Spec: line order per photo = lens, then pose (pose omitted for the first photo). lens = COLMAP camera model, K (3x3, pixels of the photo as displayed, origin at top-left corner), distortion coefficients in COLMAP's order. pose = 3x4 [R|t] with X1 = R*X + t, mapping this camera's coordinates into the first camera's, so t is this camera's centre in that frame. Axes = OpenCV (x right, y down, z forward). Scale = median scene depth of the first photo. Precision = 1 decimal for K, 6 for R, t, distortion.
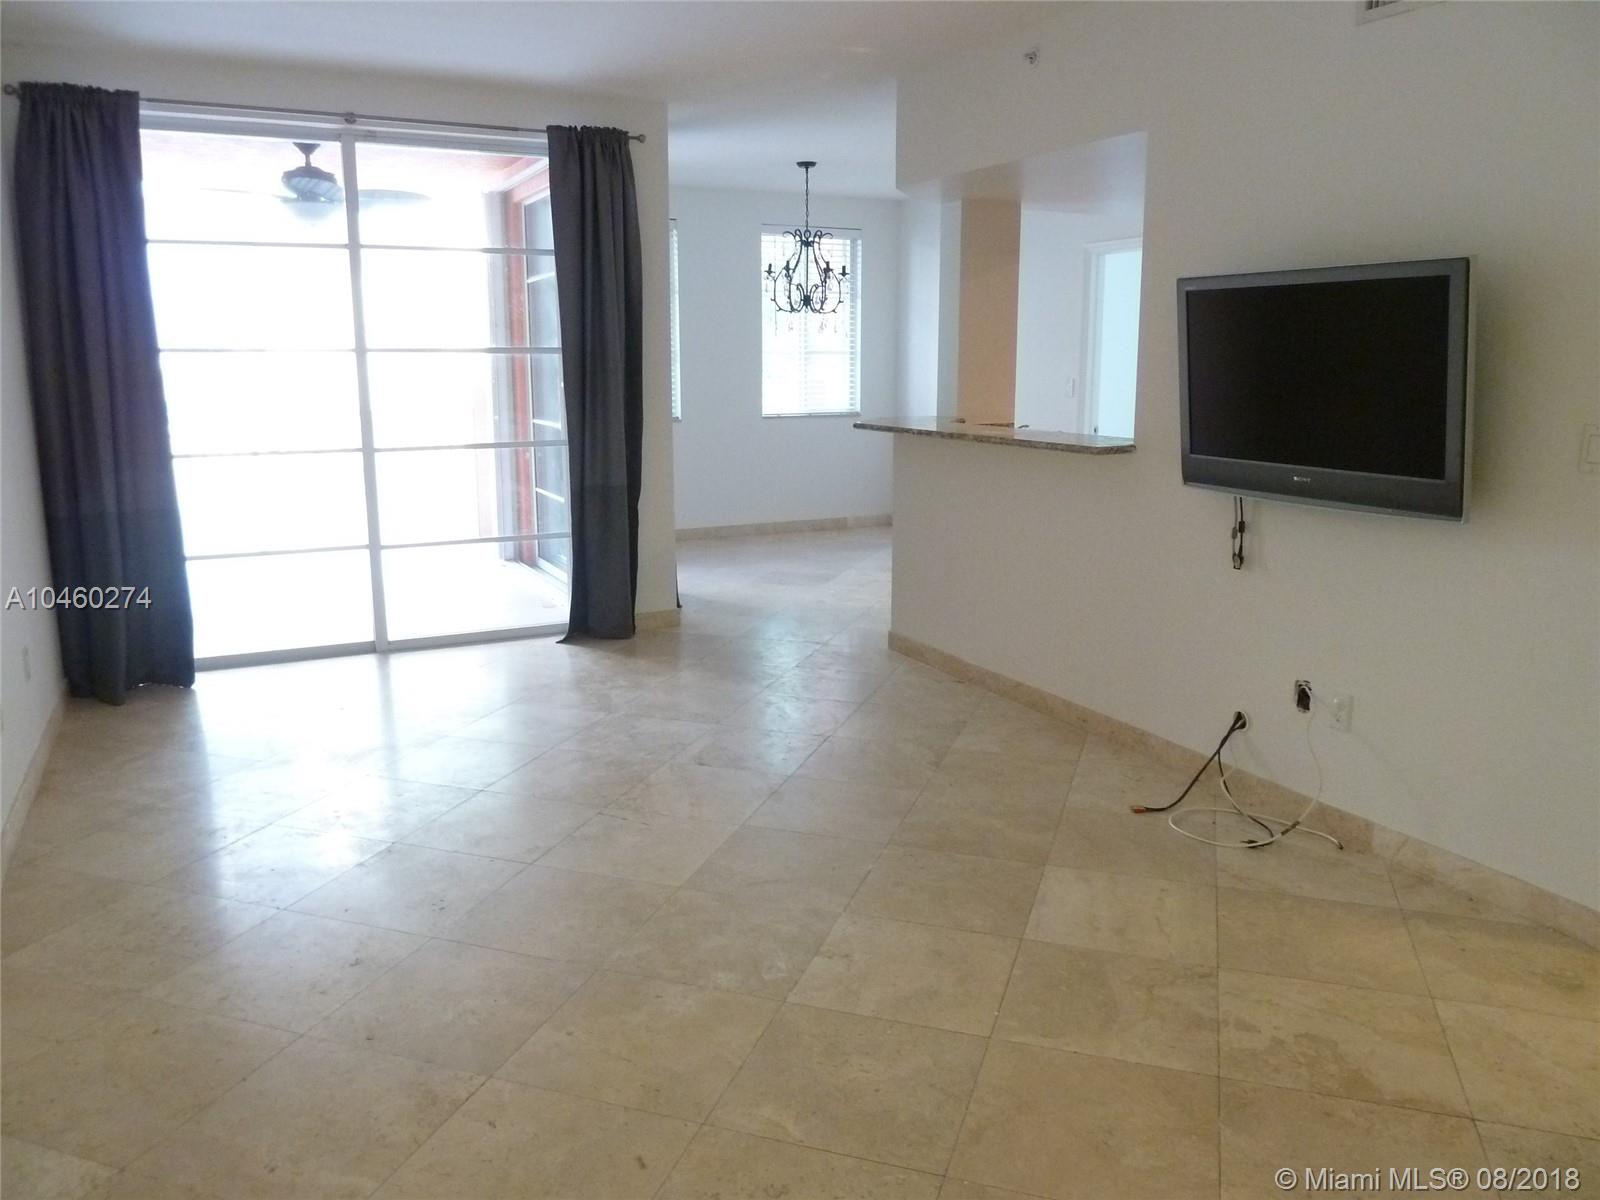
lens RADIAL K [[1188.9, 0, 804.5], [0, 1188.9, 603.5], [0, 0, 1]] dist [-0.034958, 0.006981]
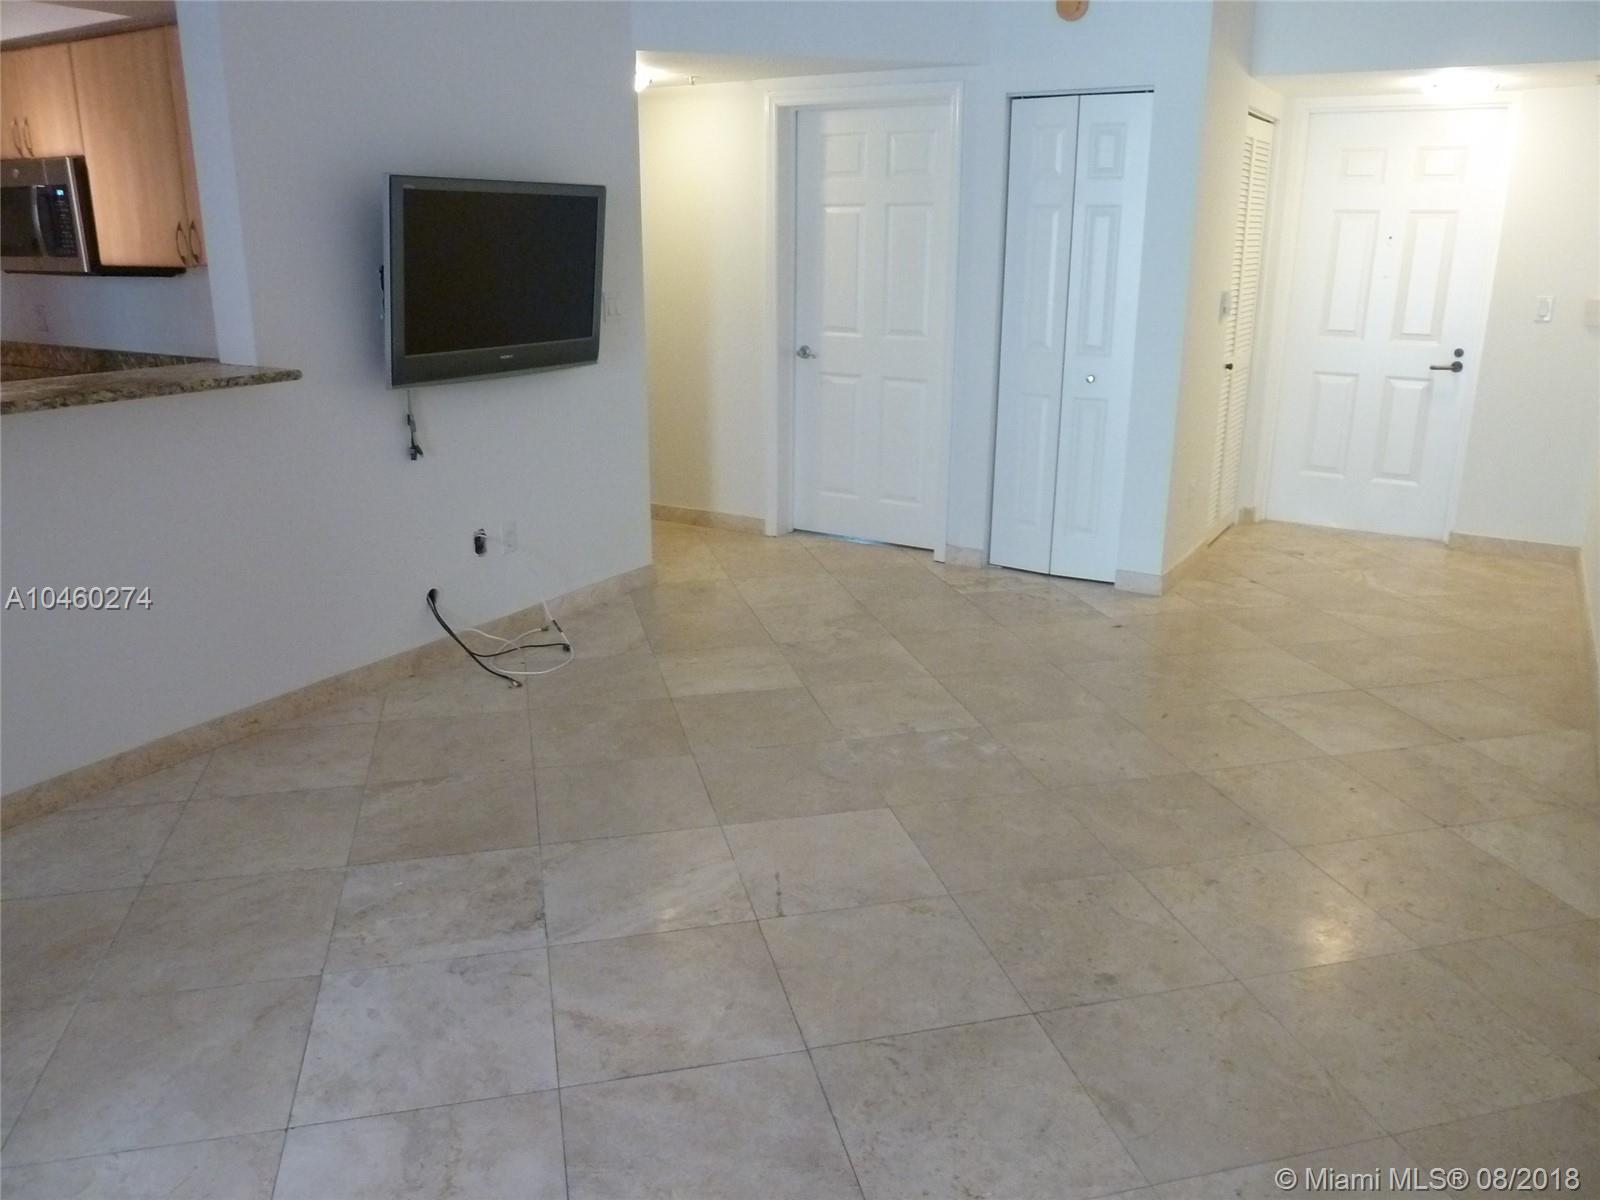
lens RADIAL K [[1188.9, 0, 800.2], [0, 1188.9, 593.3], [0, 0, 1]] dist [-0.034958, 0.006981]
pose [[-0.534779, -0.243933, 0.809017, -0.732023], [0.166180, 0.908367, 0.383737, -0.281261], [-0.828490, 0.339657, -0.445238, 1.280484]]
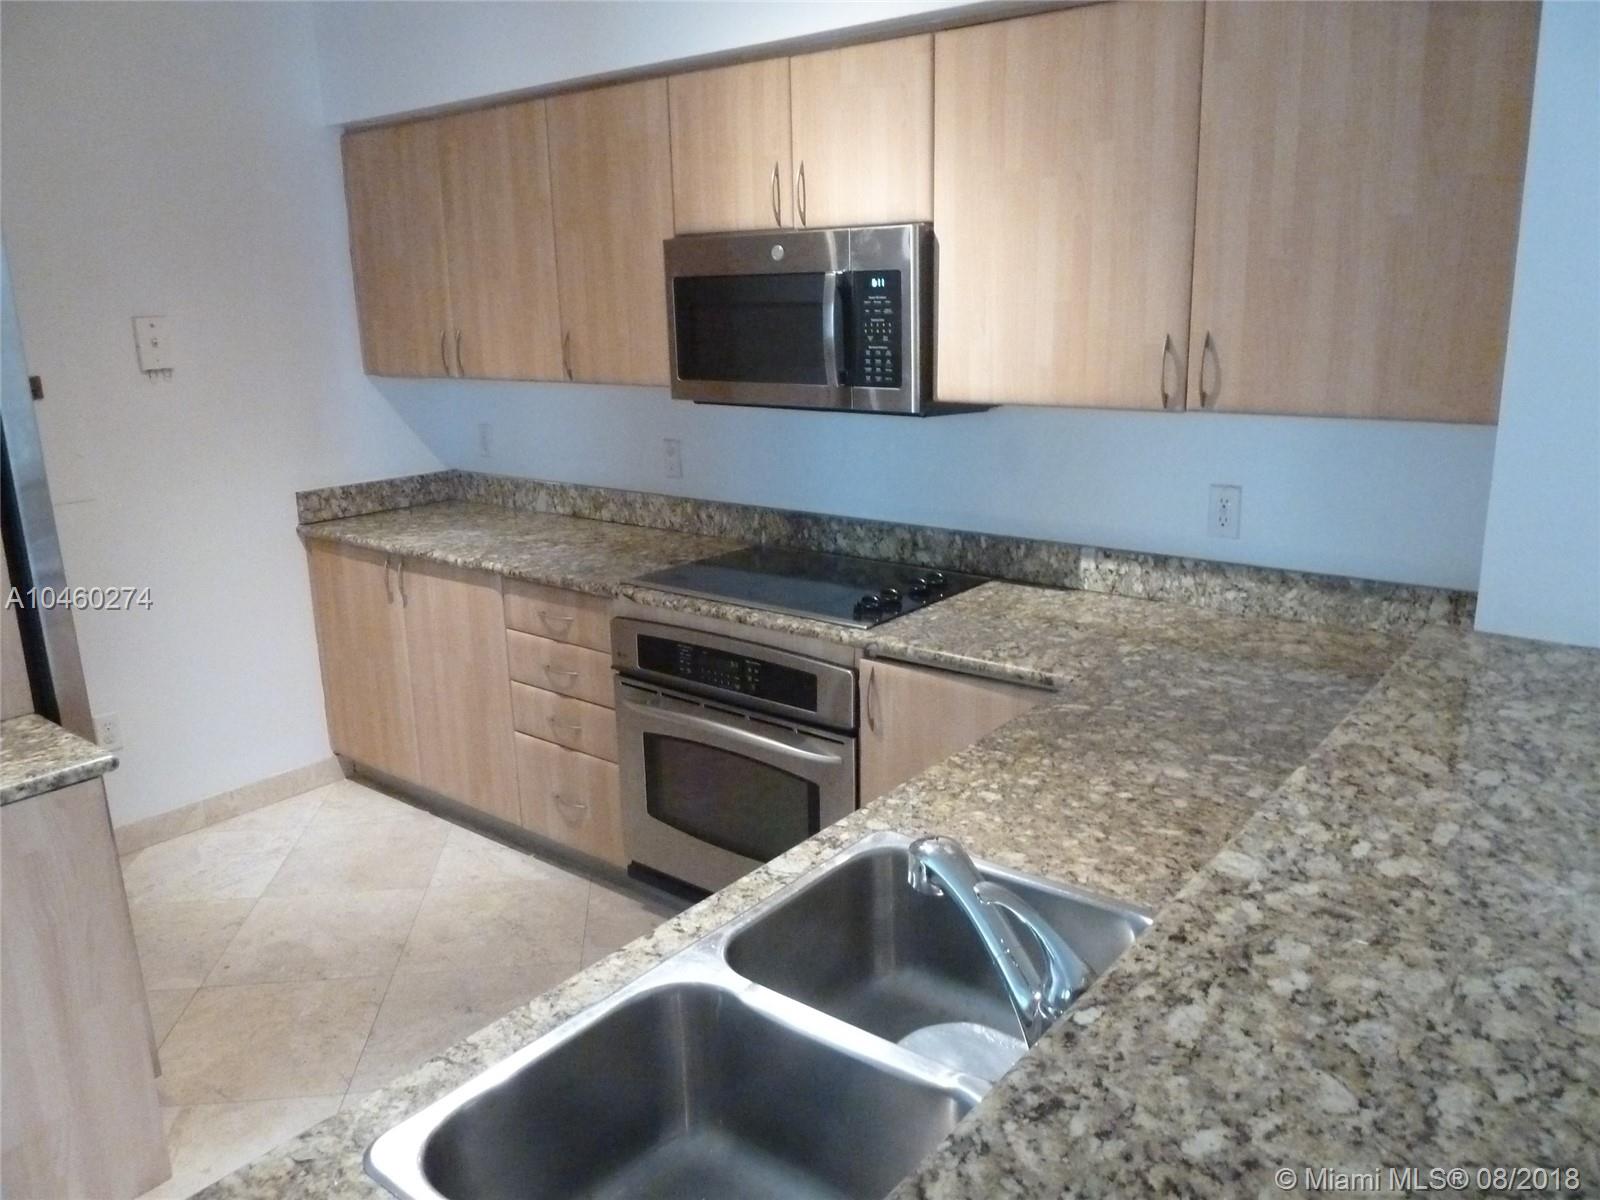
lens RADIAL K [[1188.9, 0, 813.7], [0, 1188.9, 594.7], [0, 0, 1]] dist [-0.034958, 0.006981]
pose [[-0.432155, -0.211568, 0.876631, 0.062548], [0.200147, 0.925344, 0.321992, -0.383811], [-0.879308, 0.314605, -0.357547, 1.587380]]
